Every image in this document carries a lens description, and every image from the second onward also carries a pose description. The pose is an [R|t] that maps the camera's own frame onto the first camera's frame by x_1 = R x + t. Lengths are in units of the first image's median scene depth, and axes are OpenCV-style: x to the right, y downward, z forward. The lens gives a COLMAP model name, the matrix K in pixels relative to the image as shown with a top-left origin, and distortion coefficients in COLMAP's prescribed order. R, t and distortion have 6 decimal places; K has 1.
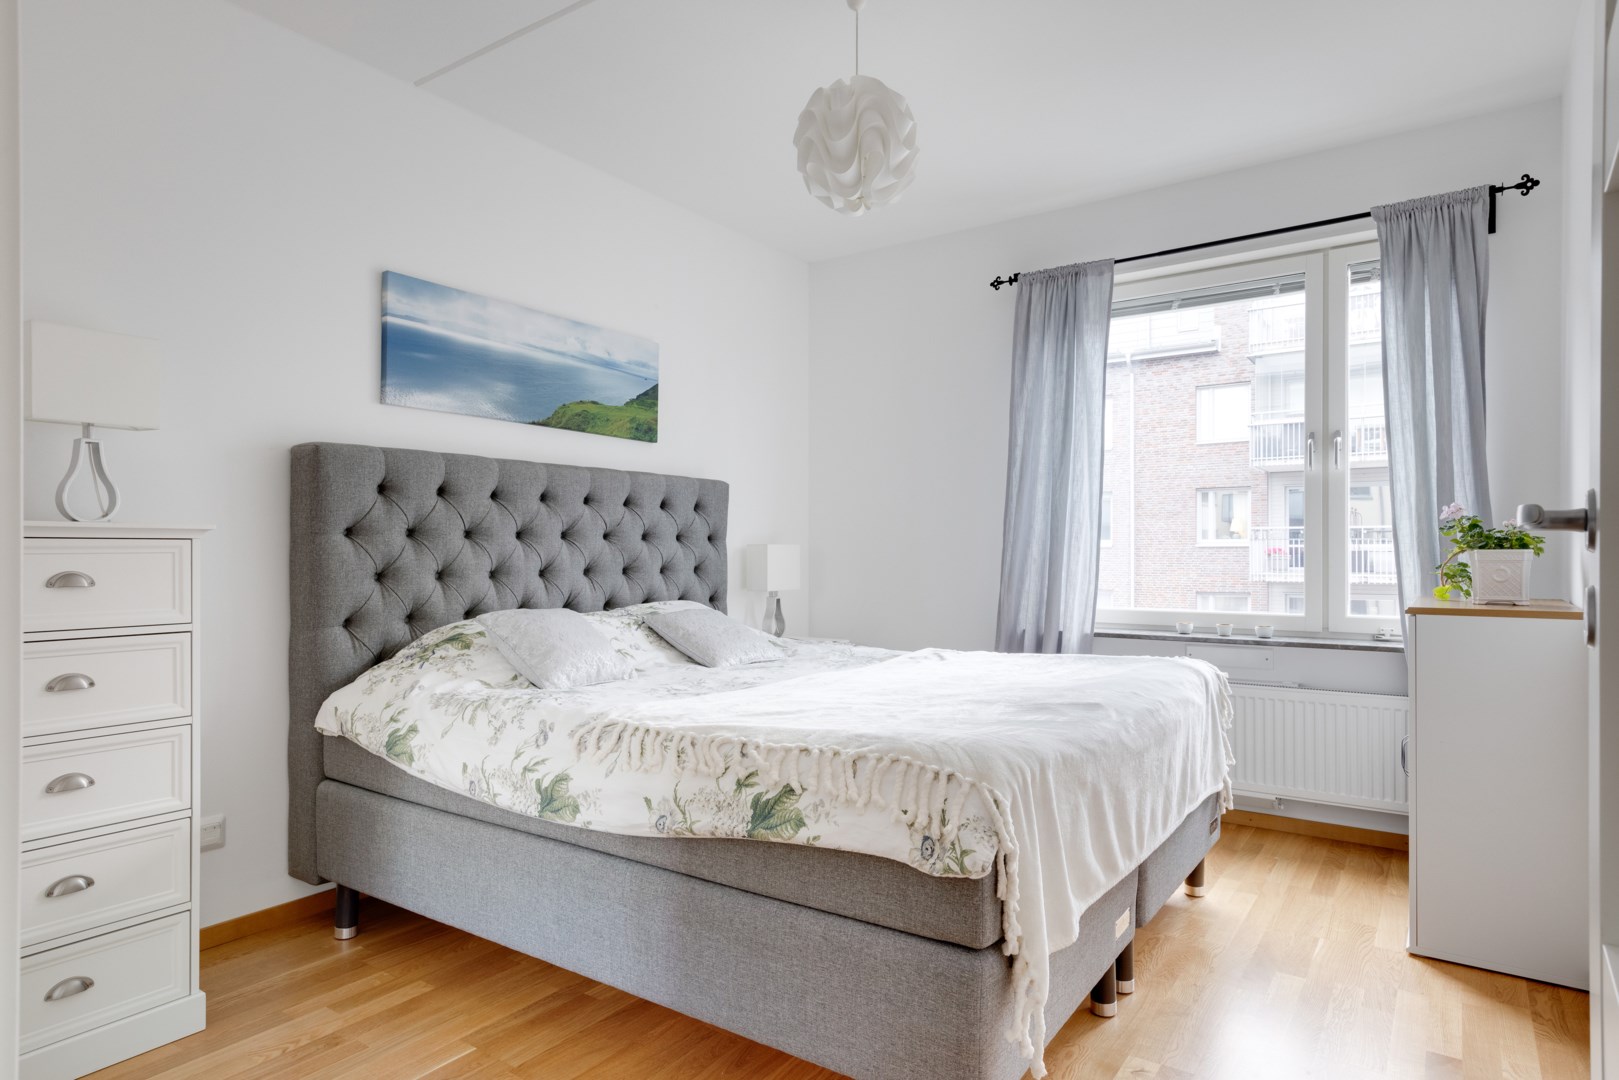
lens RADIAL K [[950.9, 0, 809.5], [0, 950.9, 540.0], [0, 0, 1]] dist [0.005856, 0.002973]
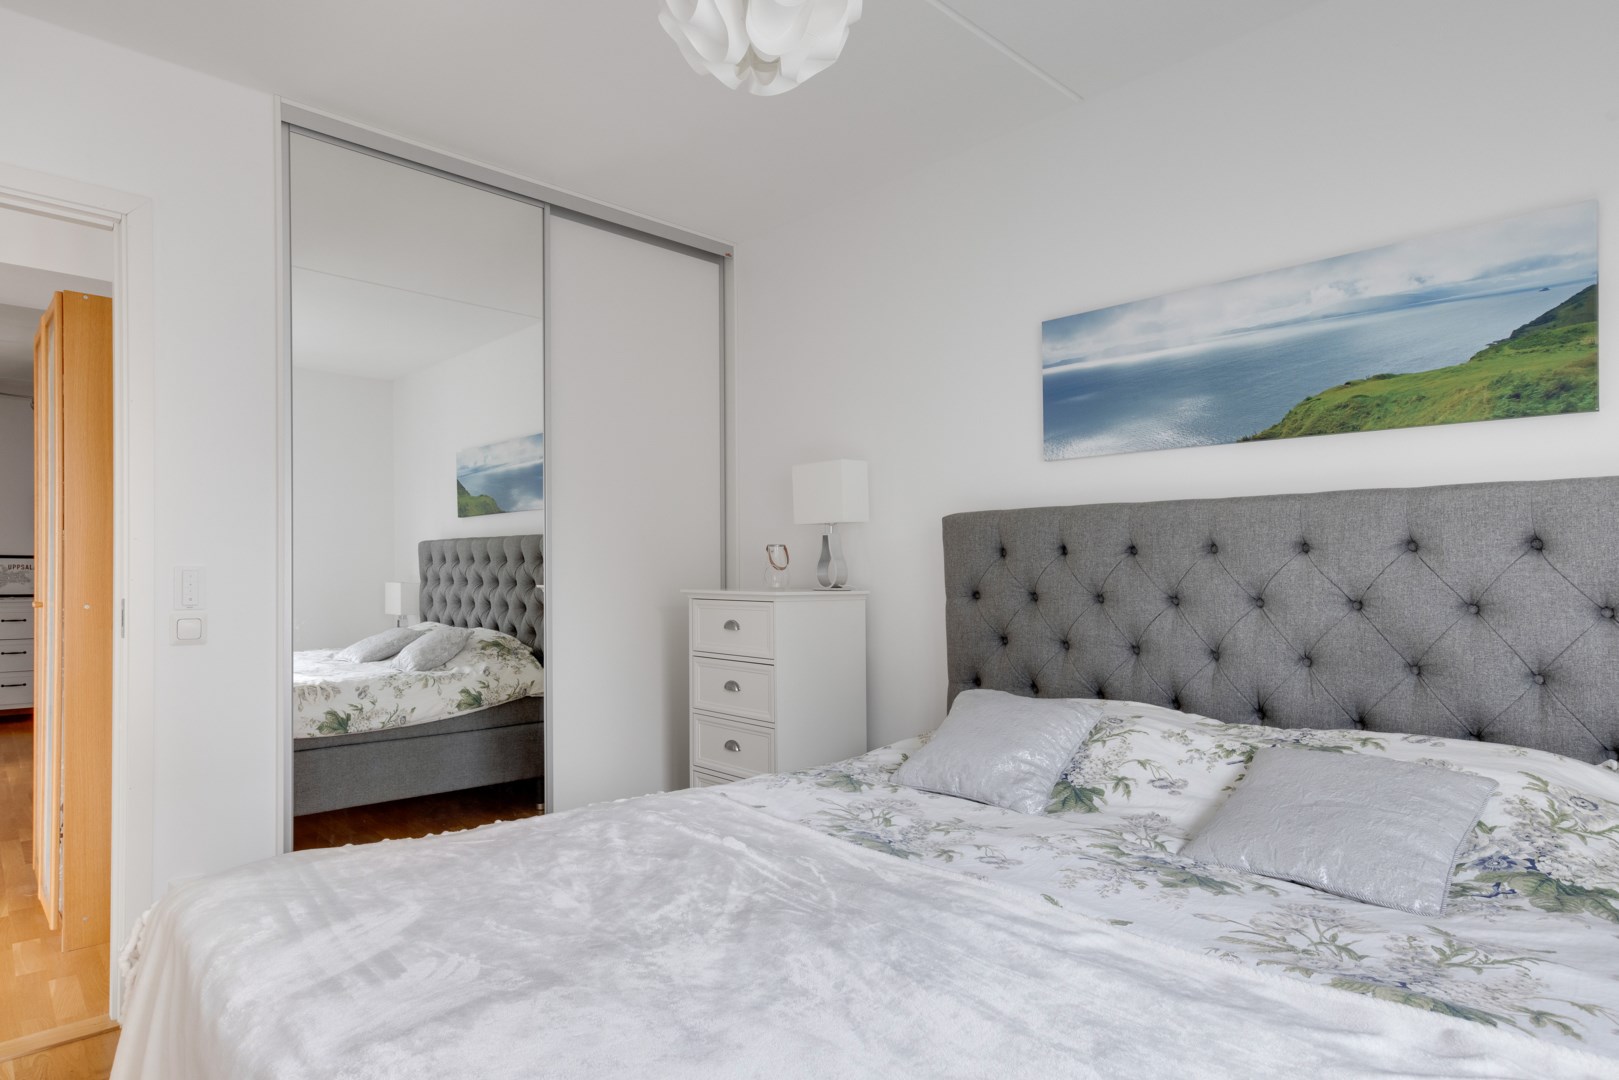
lens RADIAL K [[903.4, 0, 809.5], [0, 903.4, 540.0], [0, 0, 1]] dist [0.028594, -0.000189]
pose [[-0.210513, -0.021157, -0.977362, 0.498609], [0.017111, 0.999533, -0.025322, -0.043797], [0.977441, -0.022054, -0.210052, 0.960614]]
